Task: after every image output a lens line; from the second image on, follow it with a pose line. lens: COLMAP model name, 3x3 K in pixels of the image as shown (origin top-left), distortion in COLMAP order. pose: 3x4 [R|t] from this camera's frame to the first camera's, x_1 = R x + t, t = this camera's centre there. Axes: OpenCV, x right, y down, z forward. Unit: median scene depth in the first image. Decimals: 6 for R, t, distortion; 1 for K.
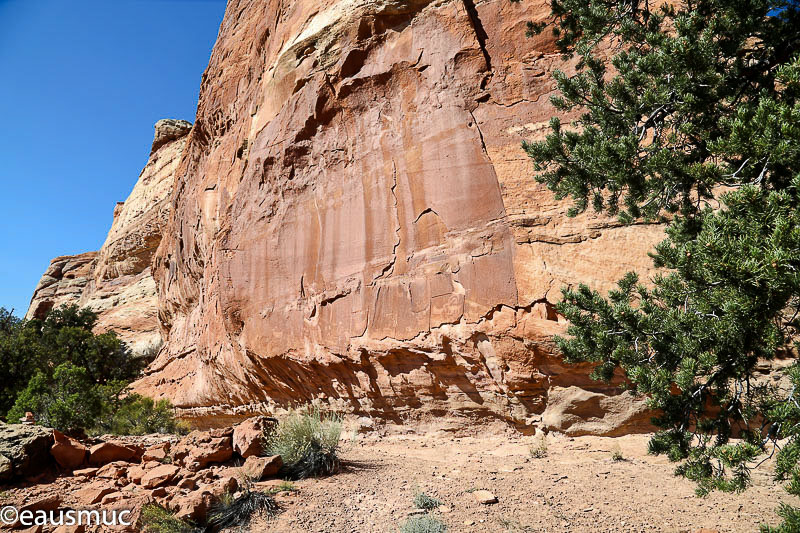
lens RADIAL K [[555.9, 0, 400.0], [0, 555.9, 266.5], [0, 0, 1]] dist [-0.093505, 0.005770]
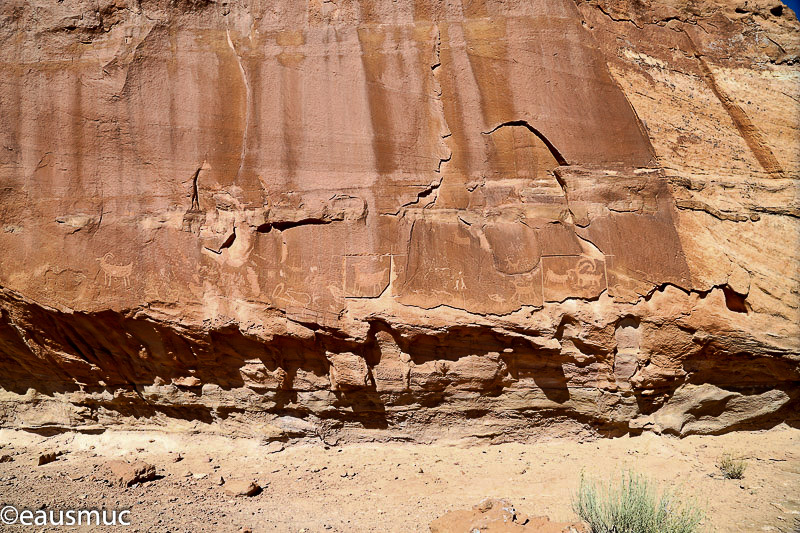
lens RADIAL K [[555.9, 0, 400.0], [0, 555.9, 266.5], [0, 0, 1]] dist [-0.093505, 0.005770]
pose [[0.699714, 0.079891, 0.709942, -0.503368], [-0.178790, 0.981688, 0.065743, 0.050975], [-0.691689, -0.172932, 0.701185, 0.596742]]
